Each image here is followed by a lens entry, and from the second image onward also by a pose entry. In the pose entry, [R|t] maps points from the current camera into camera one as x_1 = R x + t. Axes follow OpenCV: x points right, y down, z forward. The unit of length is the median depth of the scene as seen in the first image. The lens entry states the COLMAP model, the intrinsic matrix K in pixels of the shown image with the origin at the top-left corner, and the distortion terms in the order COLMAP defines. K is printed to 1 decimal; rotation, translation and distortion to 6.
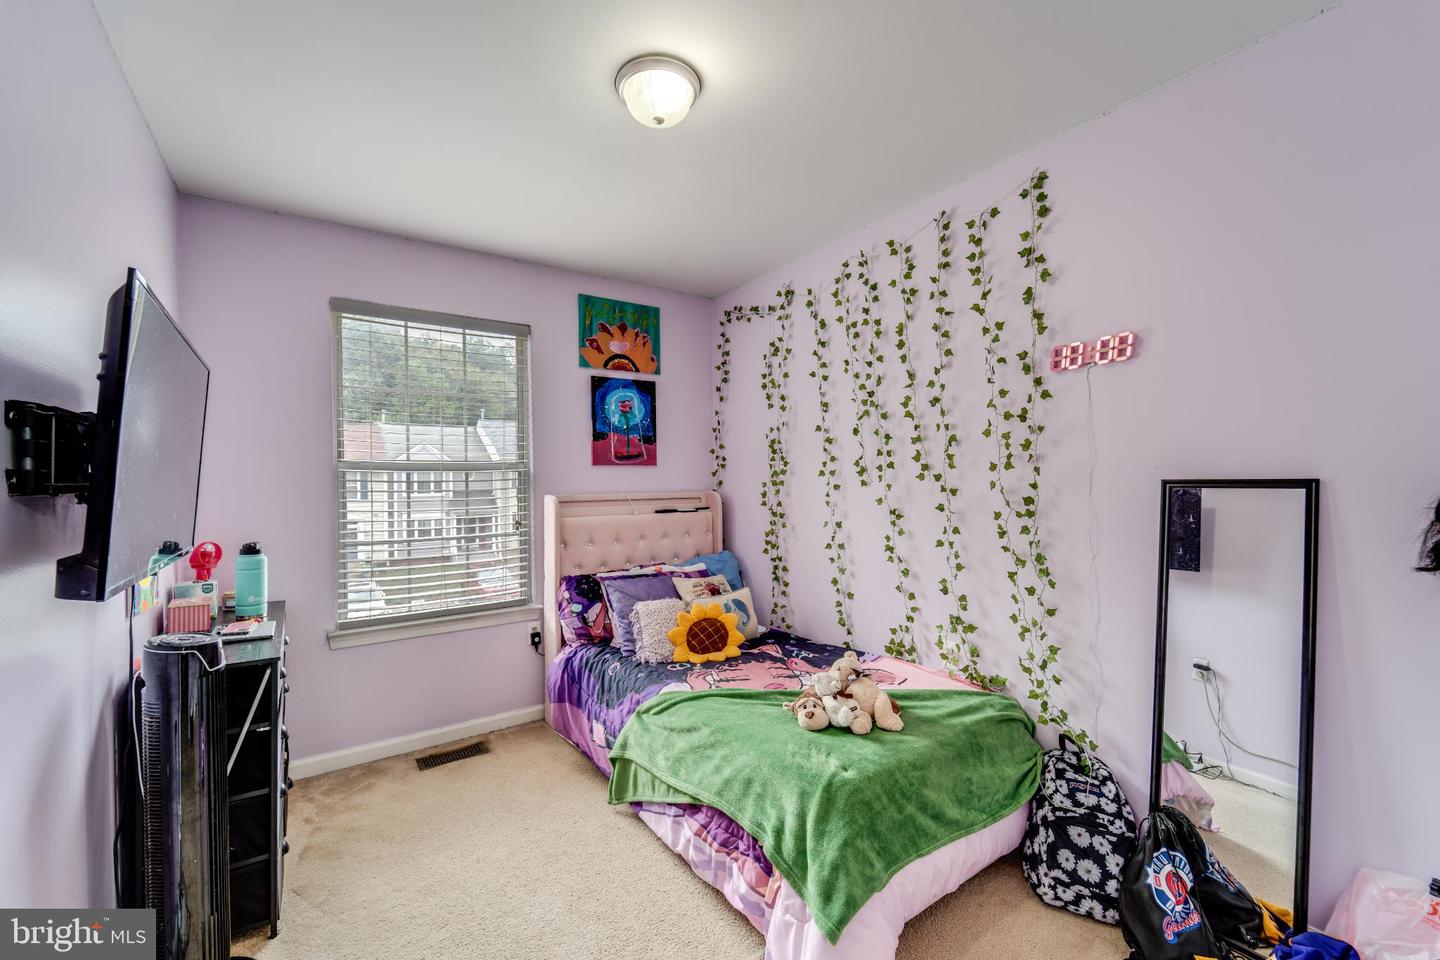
lens RADIAL K [[571.3, 0, 720.0], [0, 571.3, 480.0], [0, 0, 1]] dist [-0.000262, -0.000069]
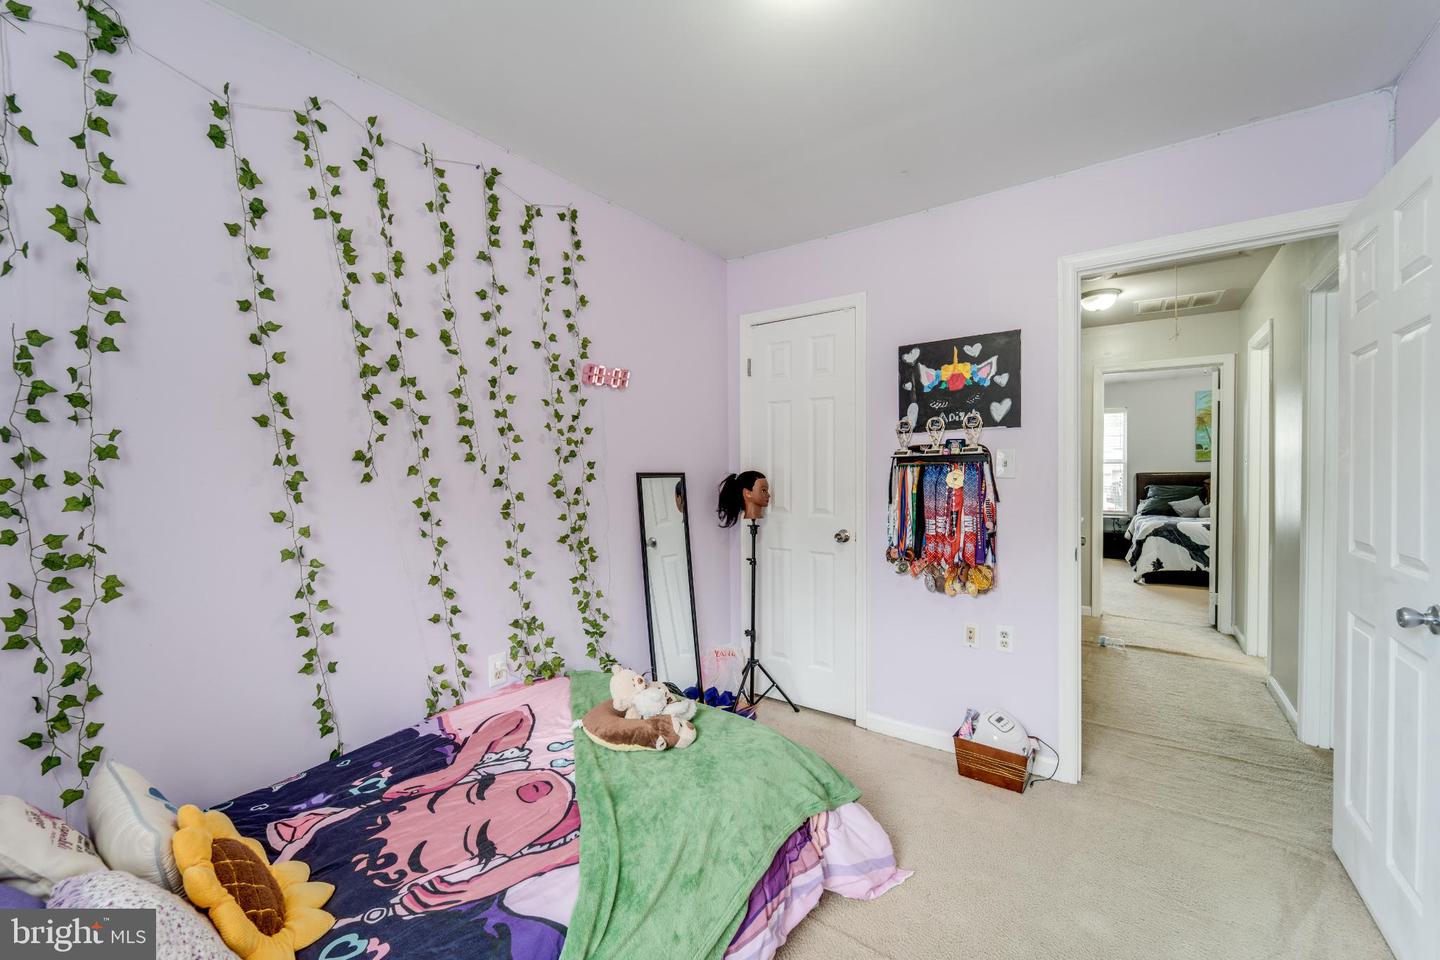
lens RADIAL K [[571.3, 0, 720.0], [0, 571.3, 480.0], [0, 0, 1]] dist [-0.000262, -0.000069]
pose [[-0.325467, 0.001888, 0.945552, -0.559067], [0.012708, 0.999916, 0.002378, 0.013560], [-0.945468, 0.012790, -0.325463, 0.967977]]
